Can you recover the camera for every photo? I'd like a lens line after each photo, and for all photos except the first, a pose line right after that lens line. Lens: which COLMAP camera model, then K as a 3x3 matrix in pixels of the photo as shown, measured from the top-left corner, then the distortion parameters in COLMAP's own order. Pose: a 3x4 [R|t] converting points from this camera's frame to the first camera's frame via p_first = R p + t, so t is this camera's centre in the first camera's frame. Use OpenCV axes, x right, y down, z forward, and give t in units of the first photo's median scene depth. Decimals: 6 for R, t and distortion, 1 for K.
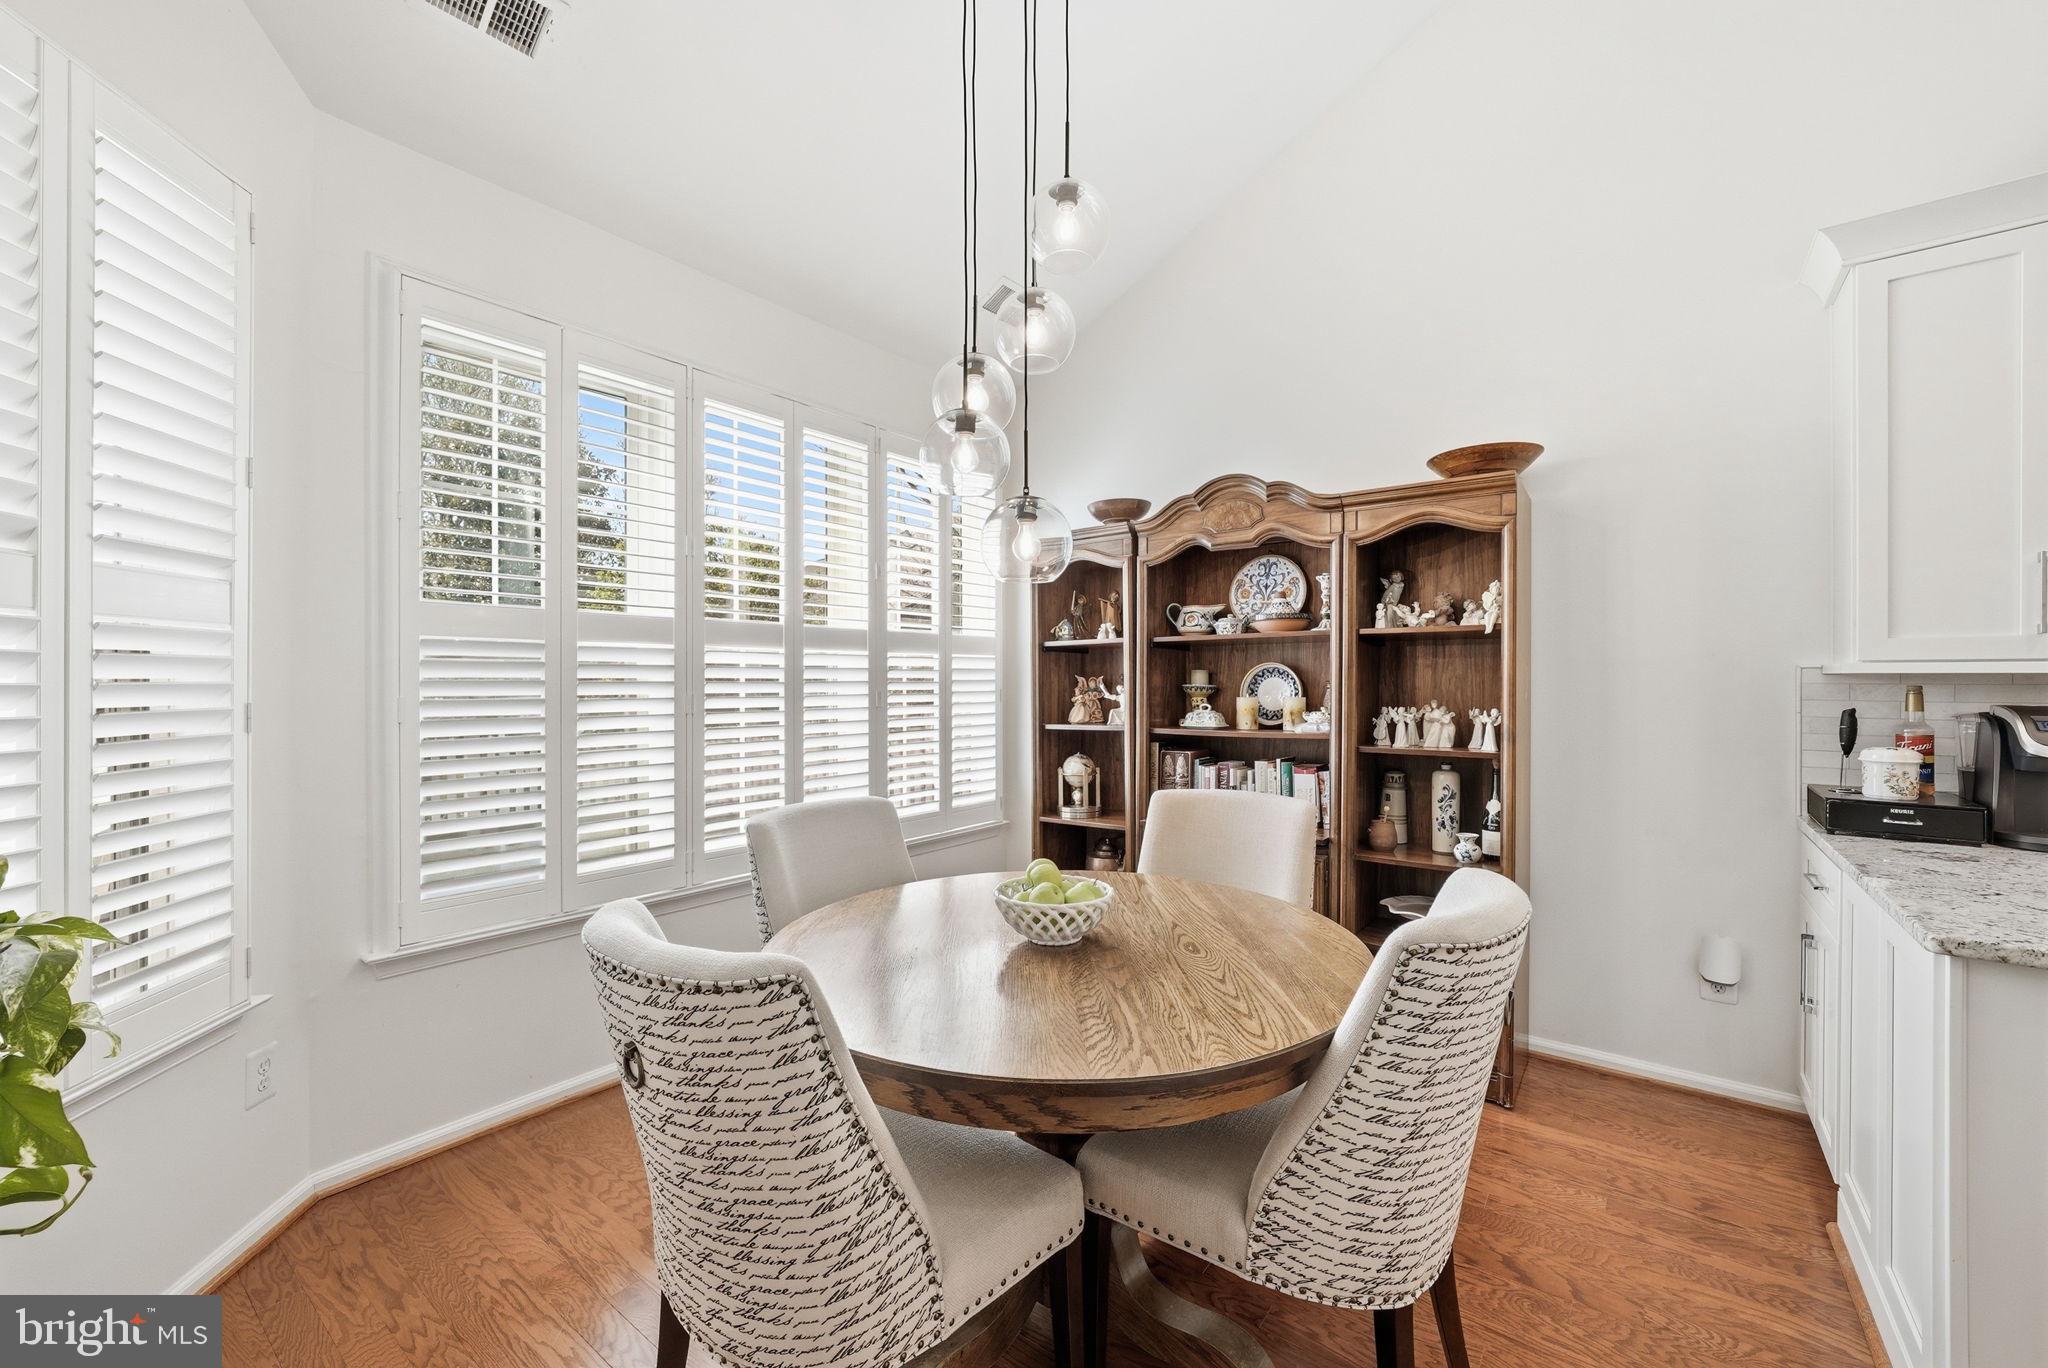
lens RADIAL K [[836.5, 0, 1017.3], [0, 836.5, 681.4], [0, 0, 1]] dist [0.002140, 0.000118]
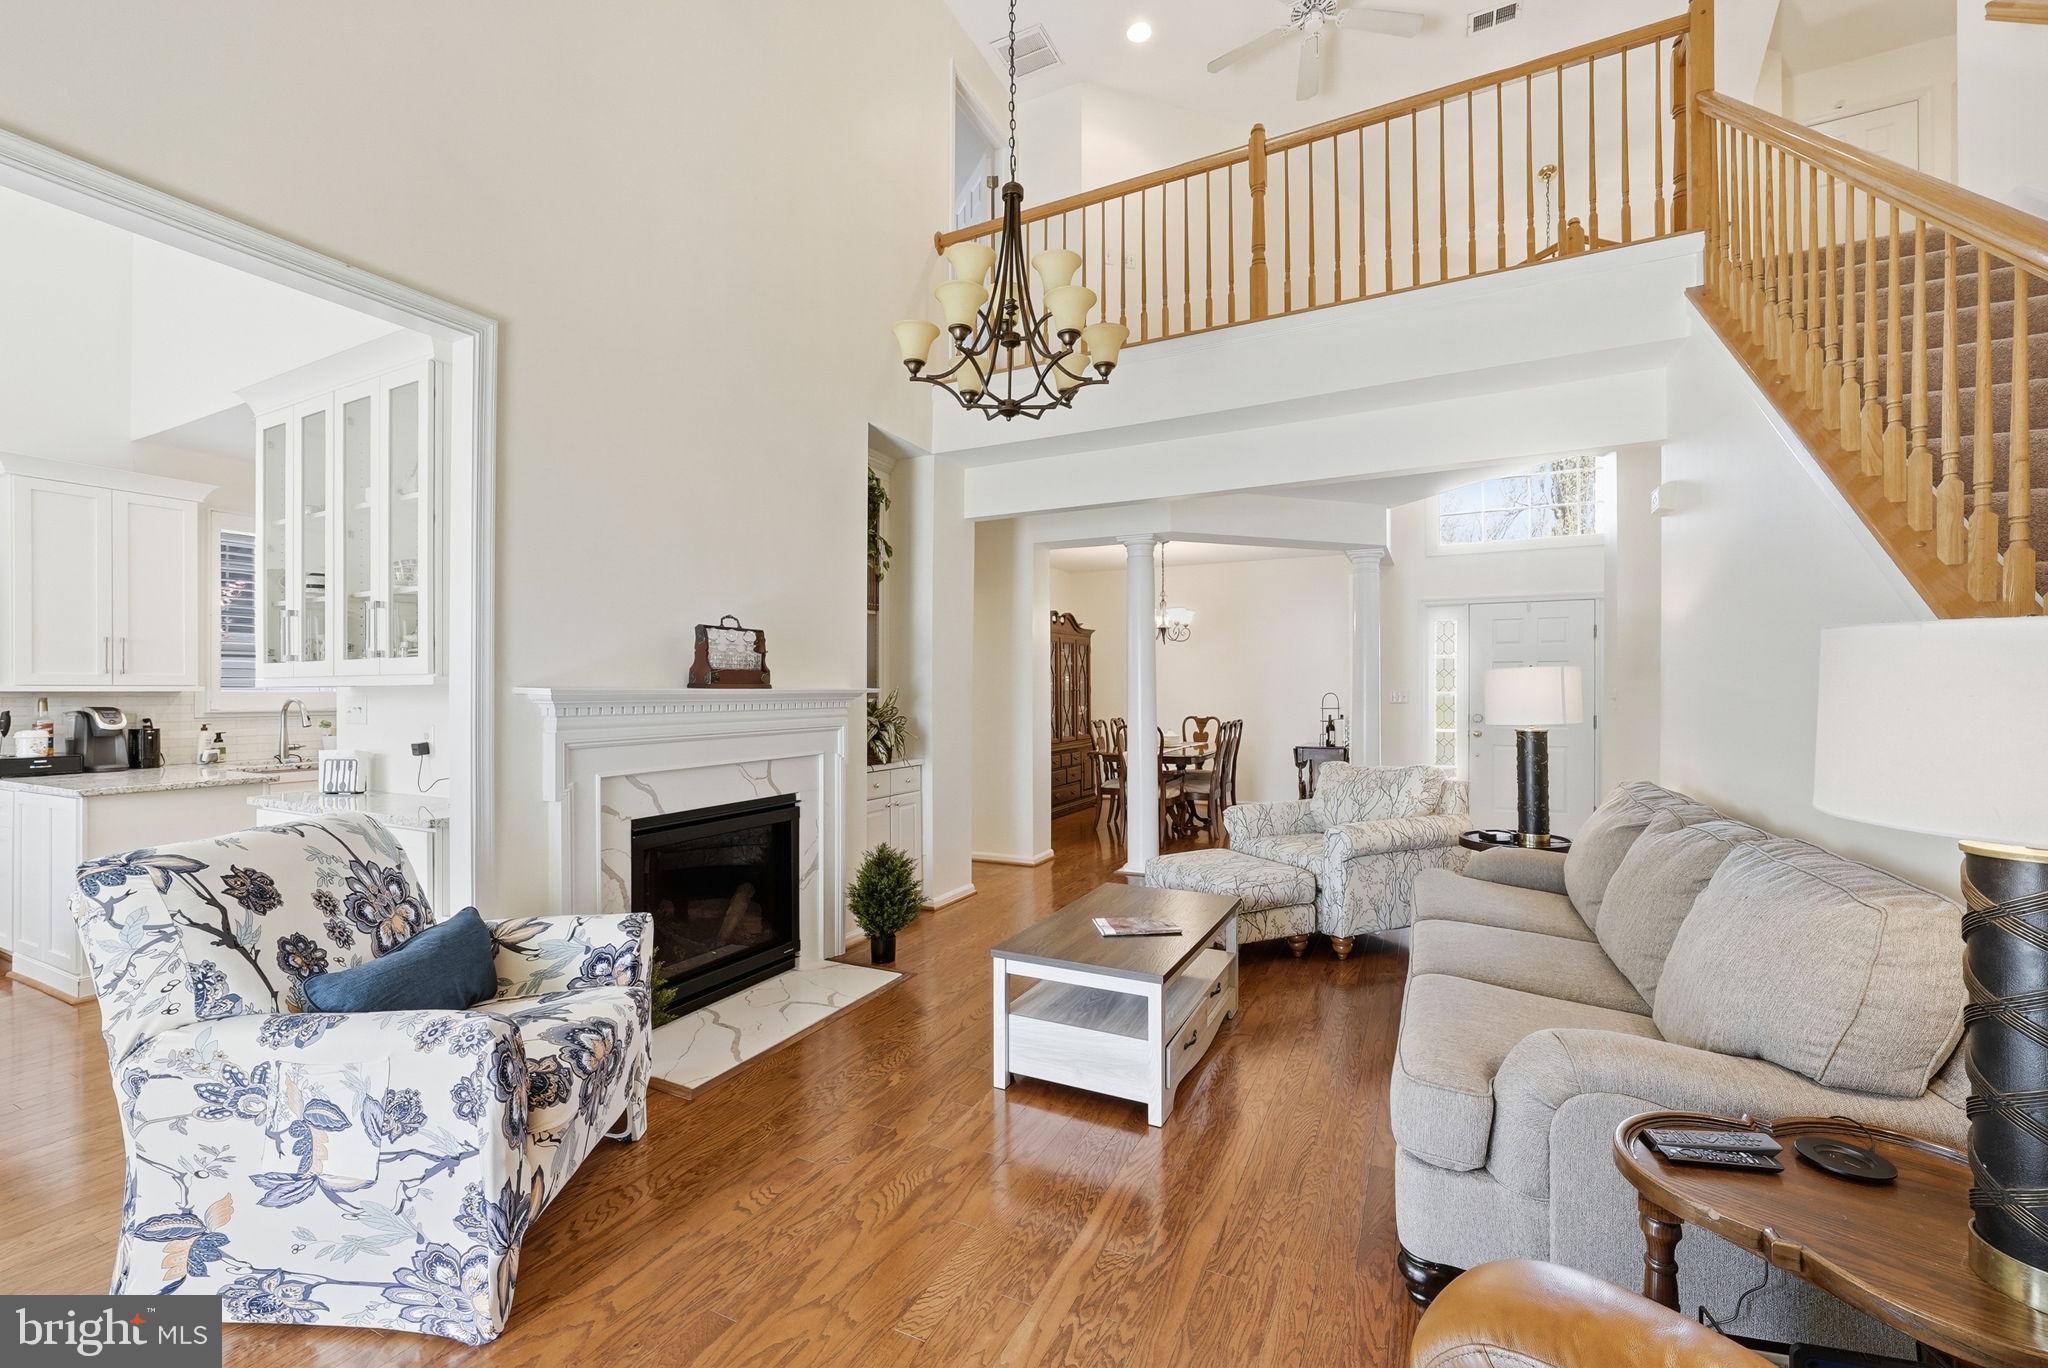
lens RADIAL K [[836.5, 0, 1027.0], [0, 836.5, 687.5], [0, 0, 1]] dist [0.002140, 0.000118]
pose [[-0.165505, 0.005983, 0.986191, -1.236367], [0.013164, 0.999906, -0.003857, 0.018039], [-0.986121, 0.012344, -0.165568, -0.934016]]
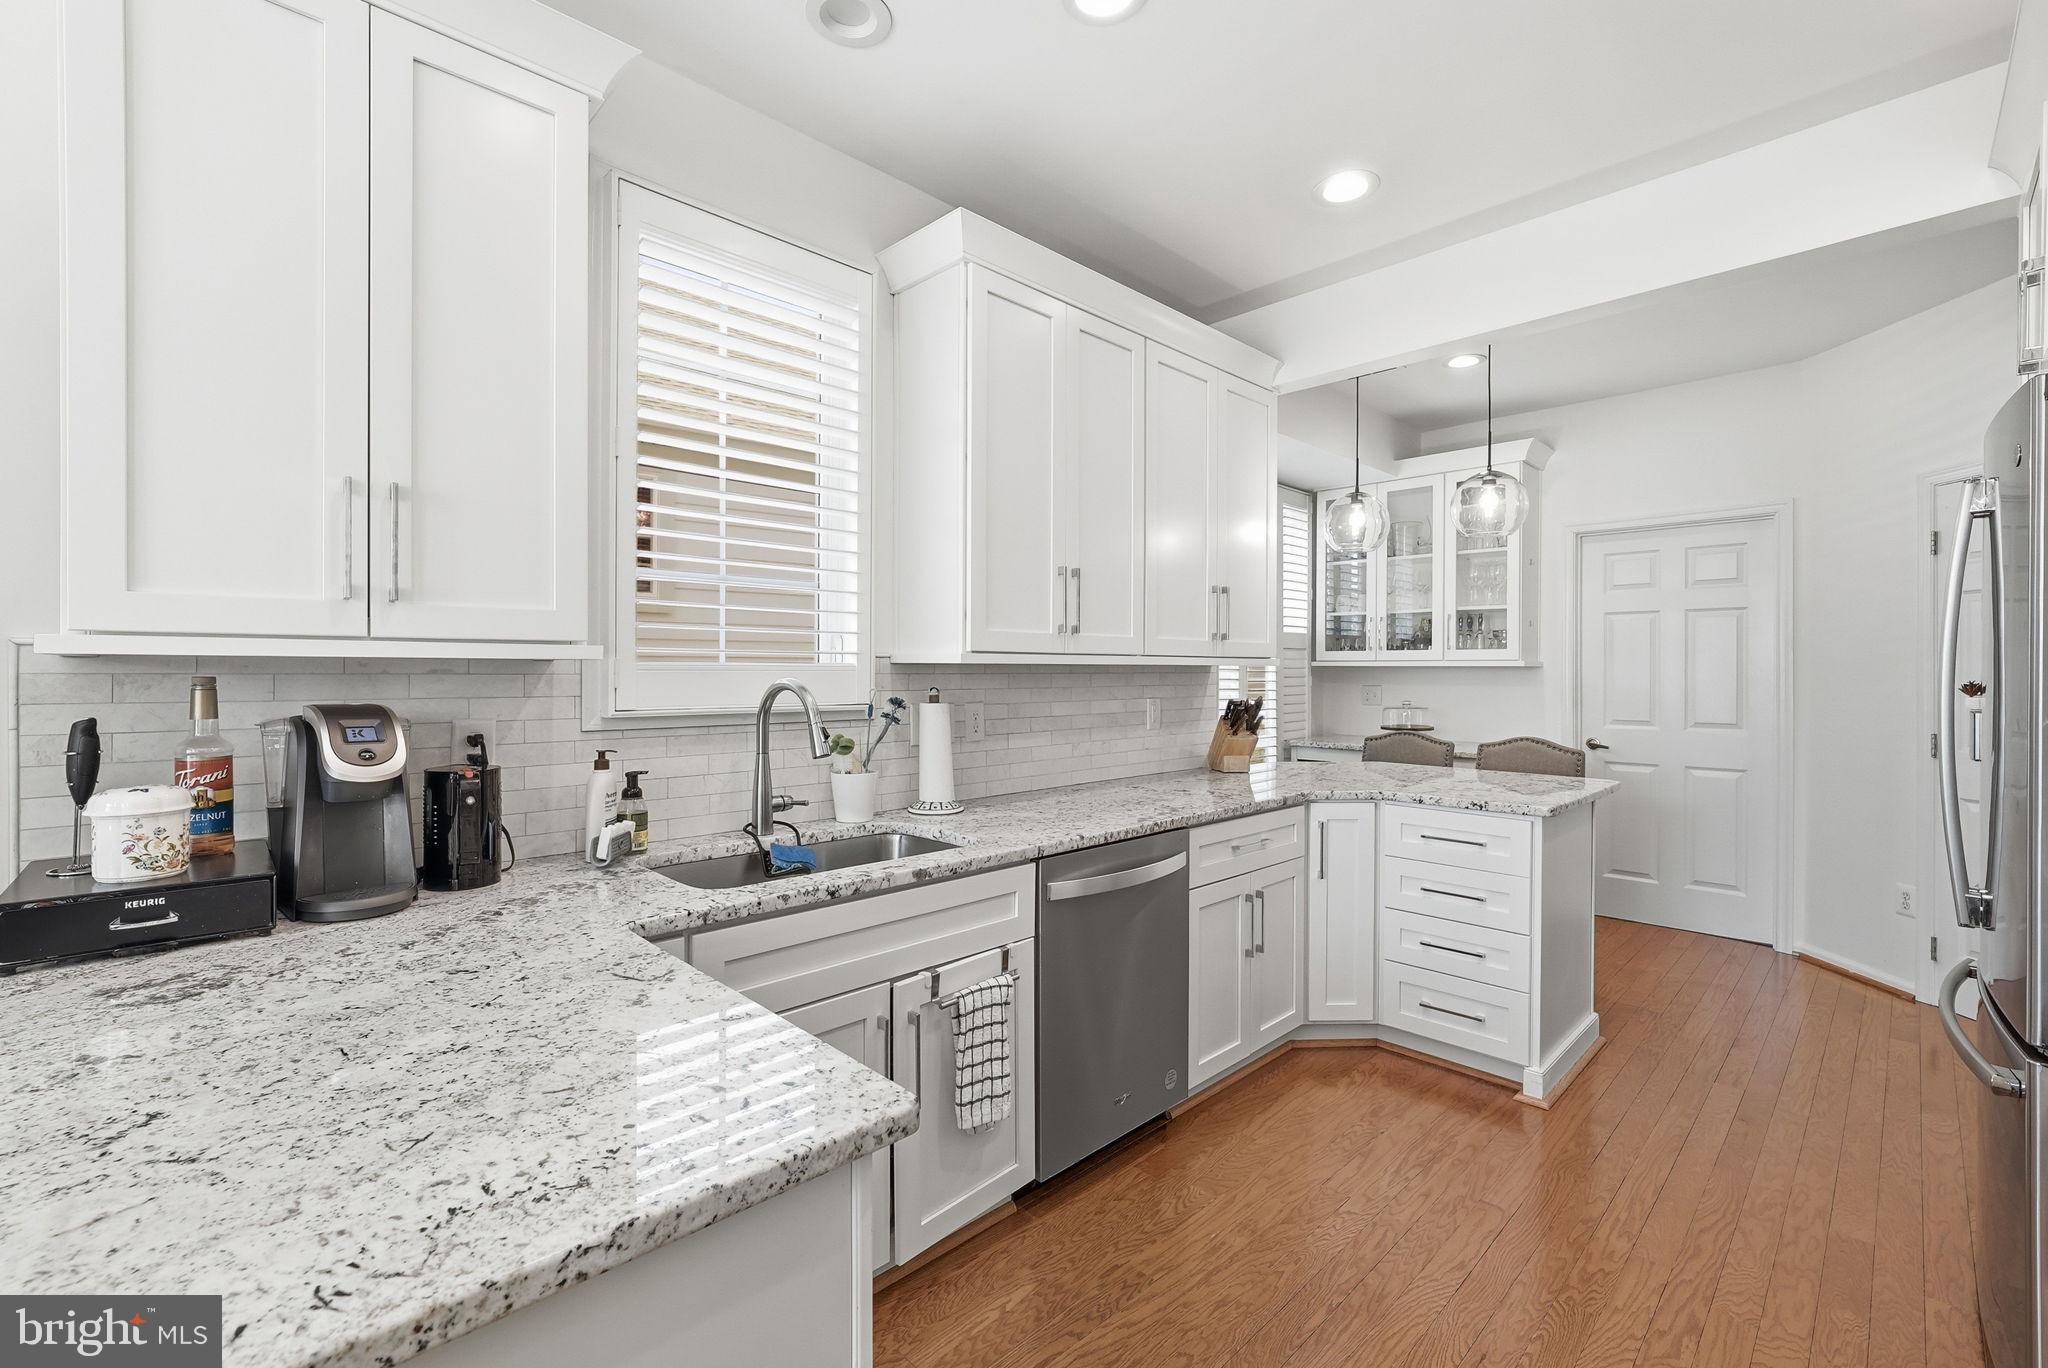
lens RADIAL K [[876.8, 0, 1021.1], [0, 876.8, 674.7], [0, 0, 1]] dist [-0.003868, 0.000584]
pose [[0.152443, -0.002289, 0.988310, 0.542228], [0.007480, 0.999971, 0.001163, 0.007535], [-0.988284, 0.007215, 0.152456, 0.319748]]
